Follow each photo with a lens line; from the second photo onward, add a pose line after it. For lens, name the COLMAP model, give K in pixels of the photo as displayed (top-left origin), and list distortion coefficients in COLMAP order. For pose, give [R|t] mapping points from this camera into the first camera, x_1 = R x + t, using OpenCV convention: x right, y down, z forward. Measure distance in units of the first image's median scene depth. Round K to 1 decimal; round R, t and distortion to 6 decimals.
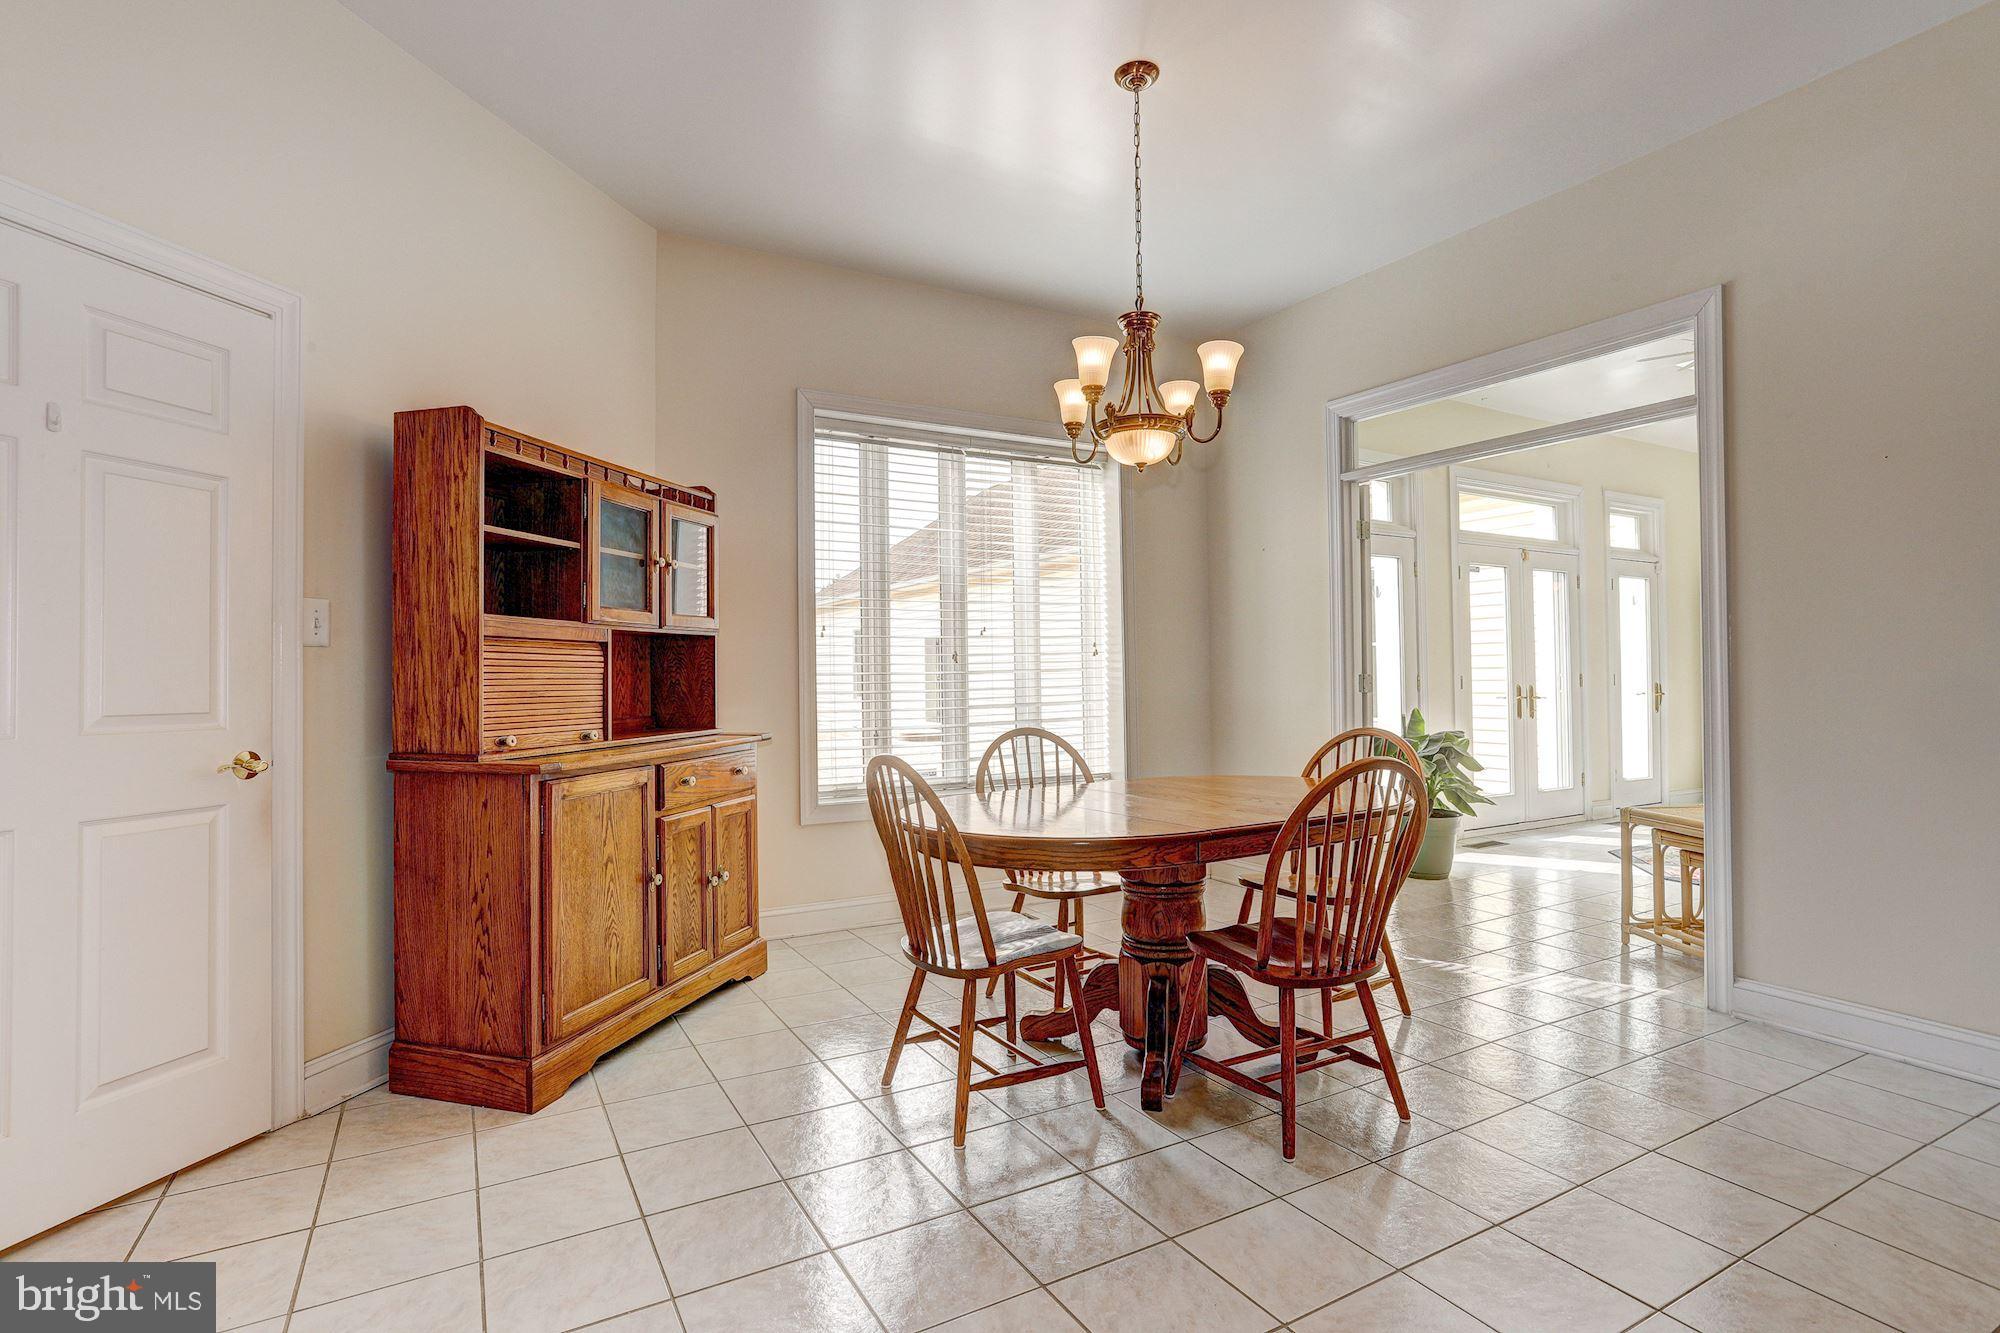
lens RADIAL K [[973.4, 0, 985.5], [0, 973.4, 665.3], [0, 0, 1]] dist [-0.056632, 0.036126]
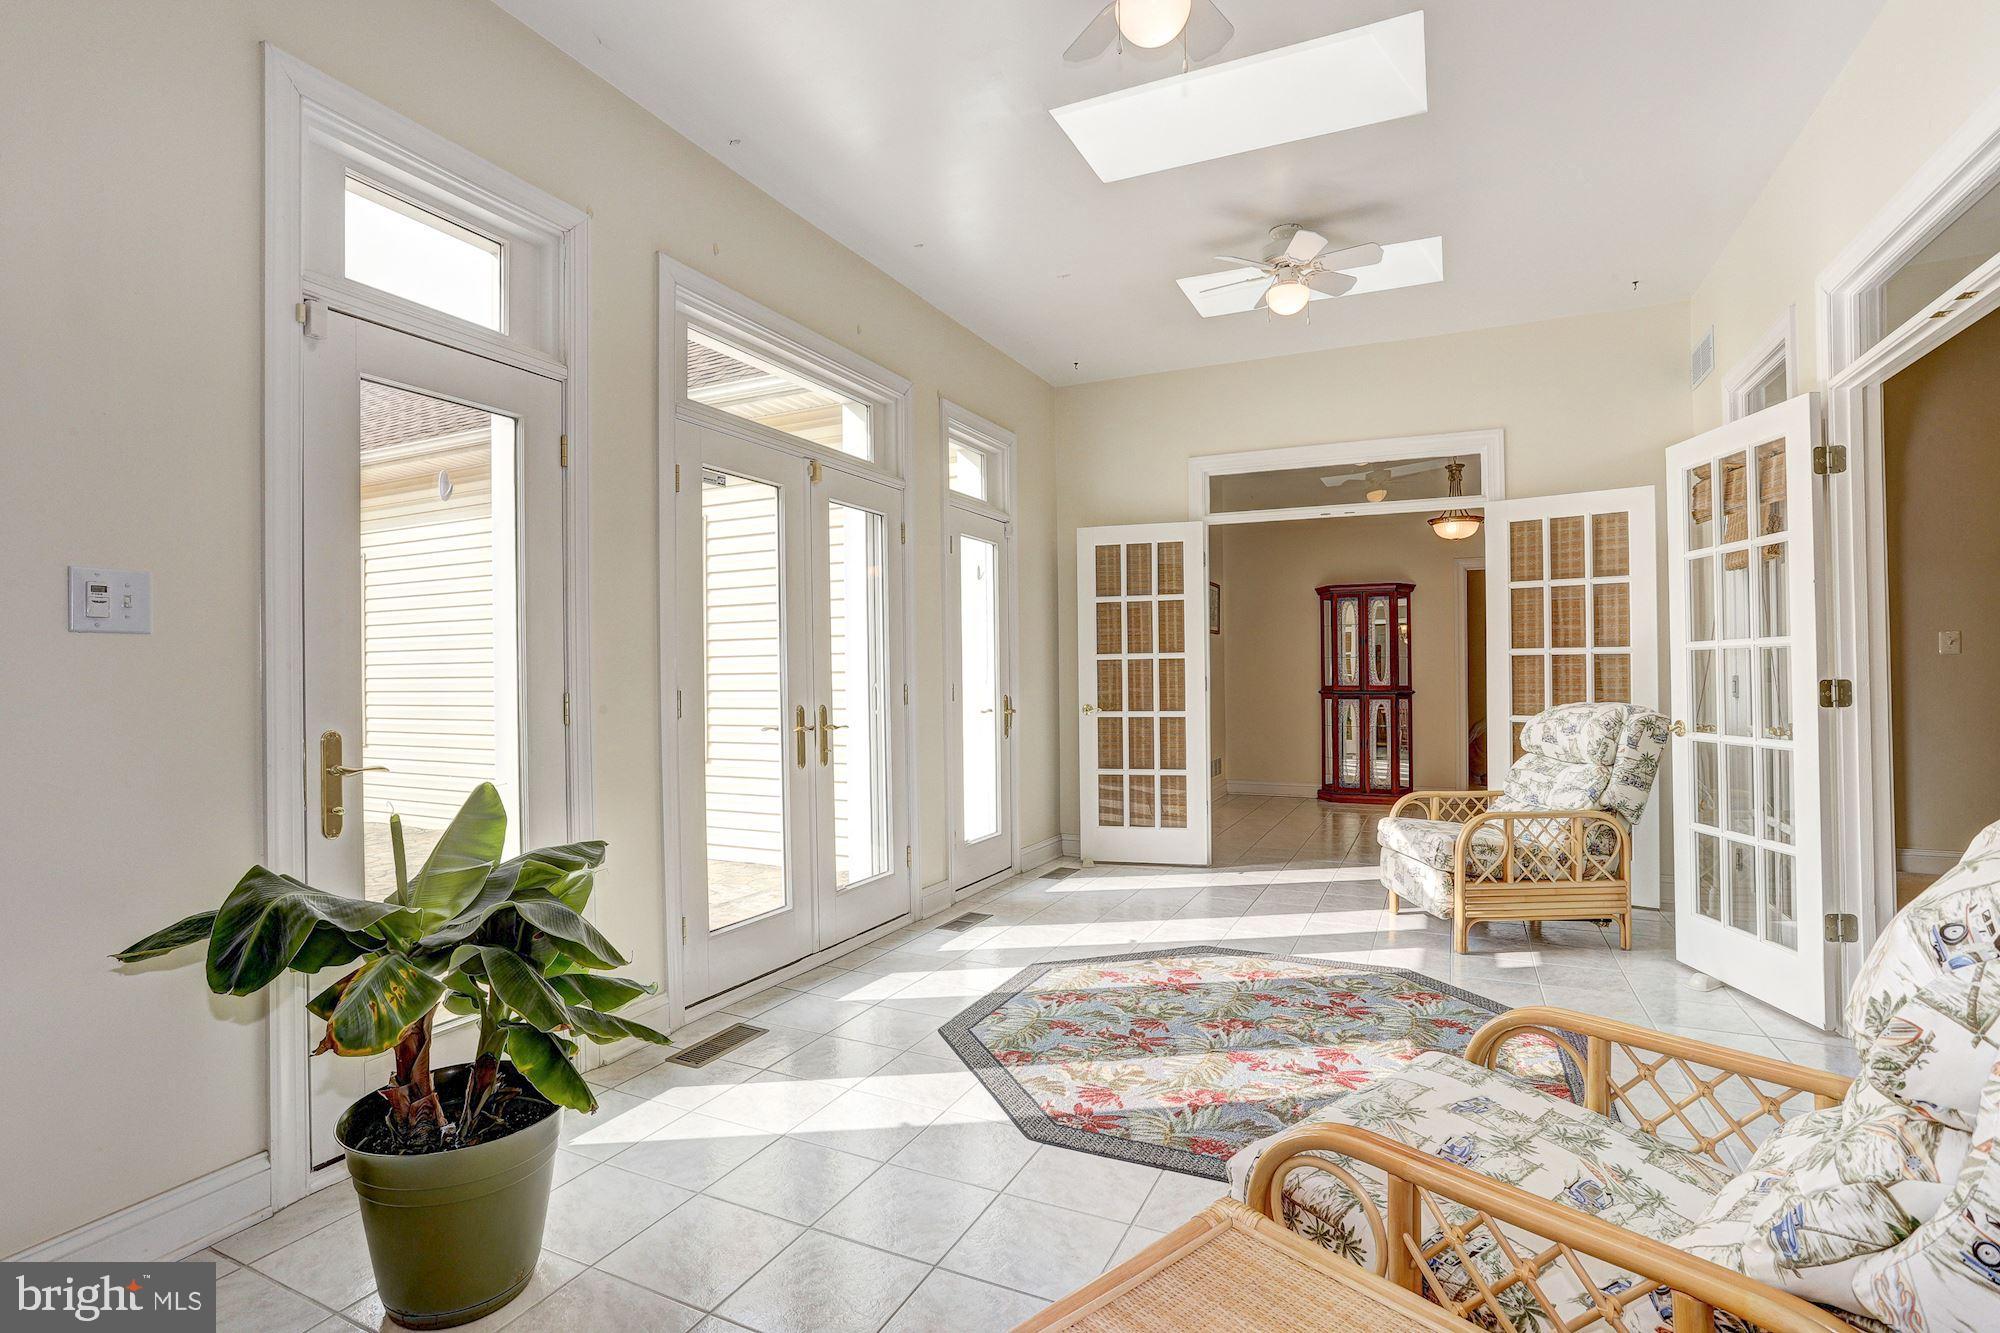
lens RADIAL K [[973.4, 0, 985.5], [0, 973.4, 665.3], [0, 0, 1]] dist [-0.056632, 0.036126]
pose [[0.821679, 0.005013, 0.569929, 0.311390], [-0.002754, 0.999985, -0.004825, 0.000012], [-0.569944, 0.002395, 0.821680, 0.462860]]
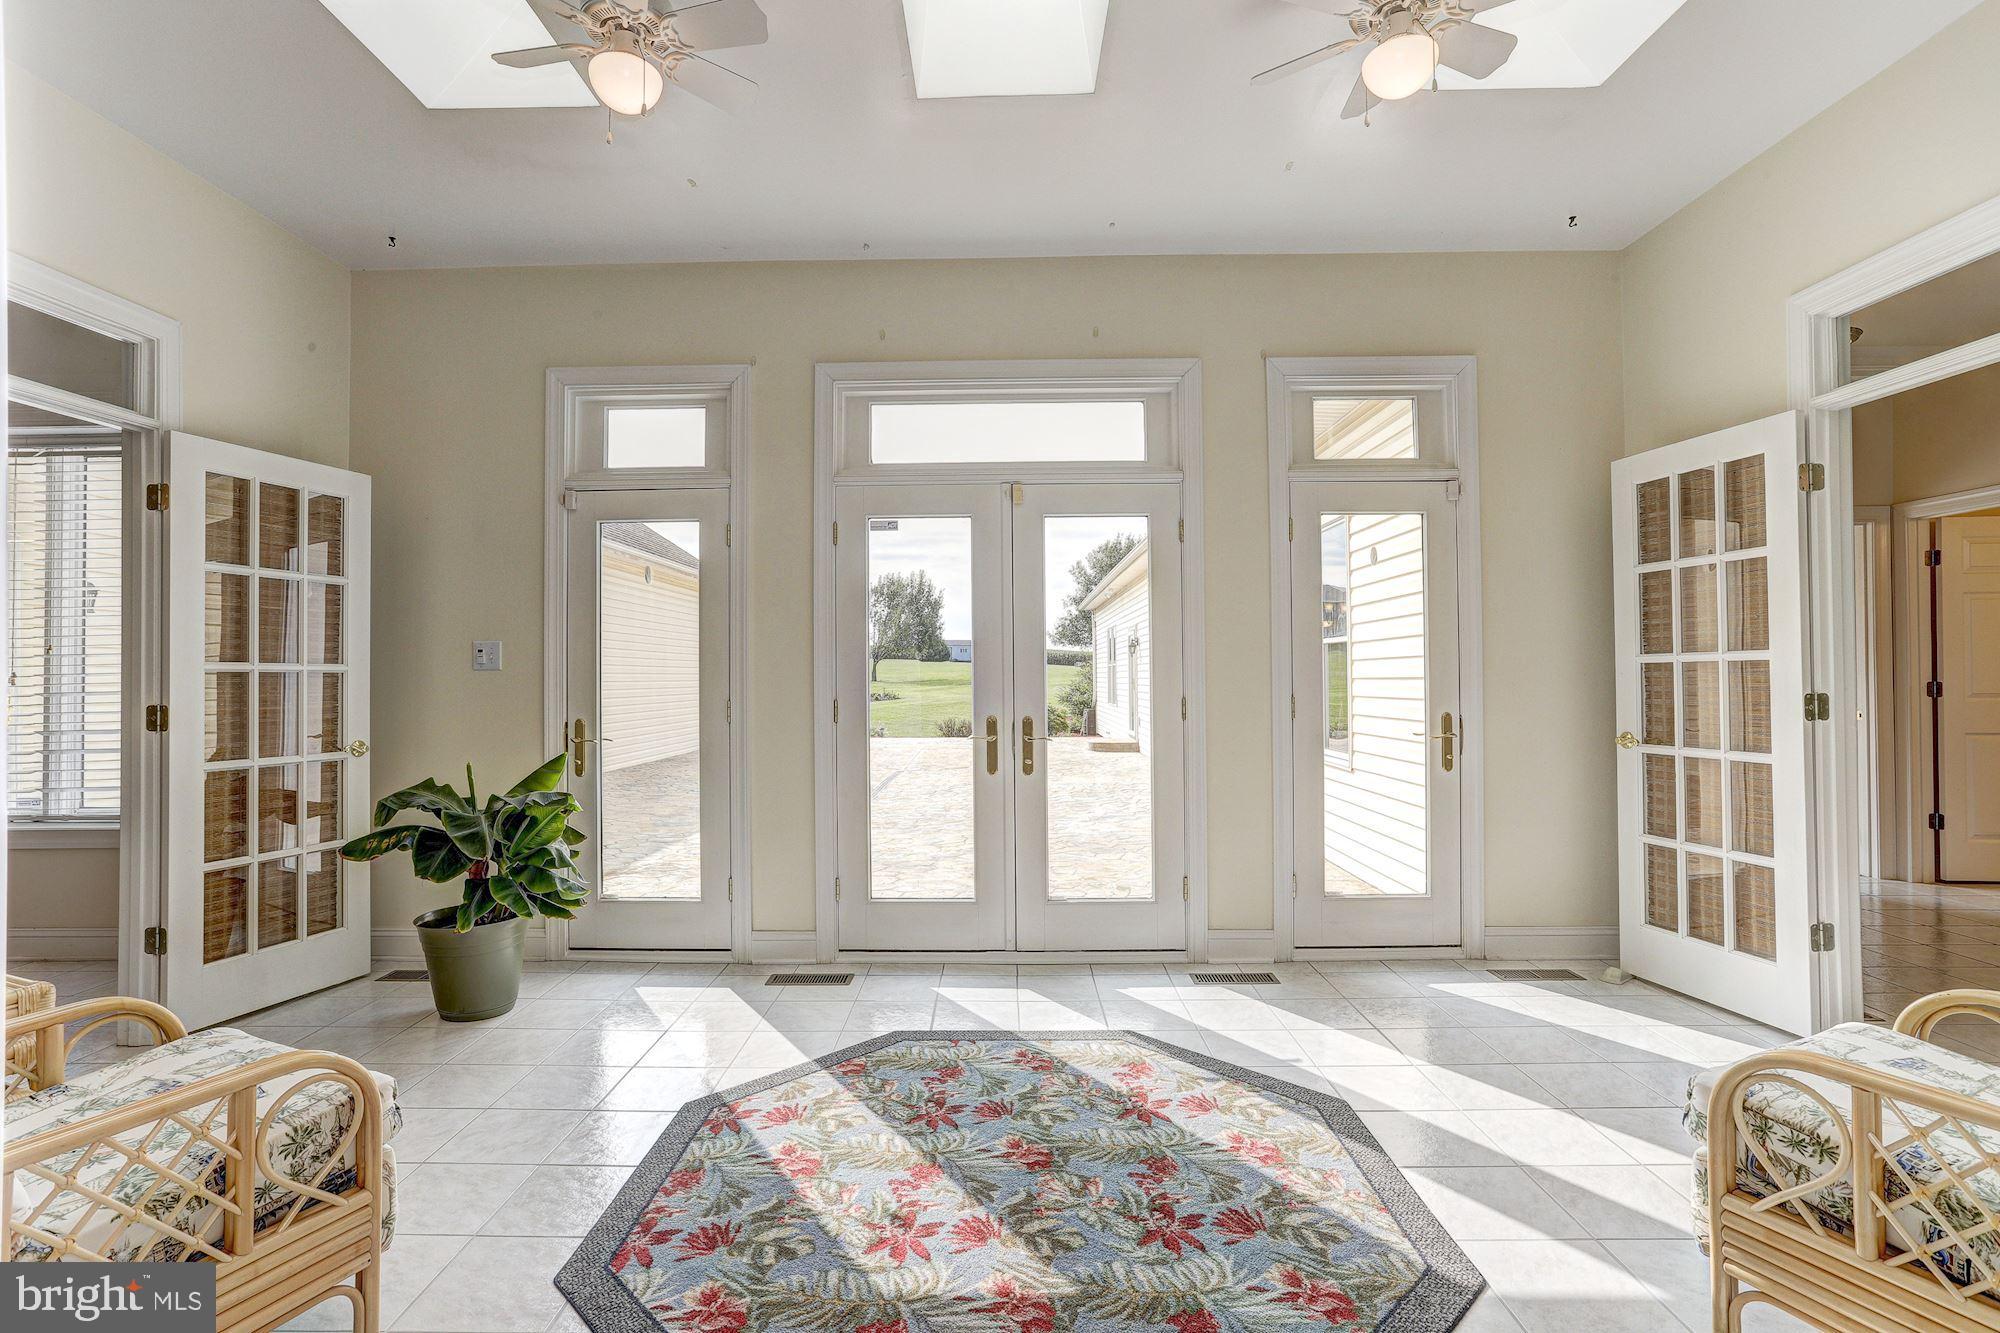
lens RADIAL K [[966.6, 0, 988.3], [0, 966.6, 665.6], [0, 0, 1]] dist [-0.057245, 0.035254]
pose [[0.862387, -0.005236, -0.506222, 0.811549], [0.006162, 0.999981, 0.000154, -0.009833], [0.506212, -0.003252, 0.862403, 0.466010]]
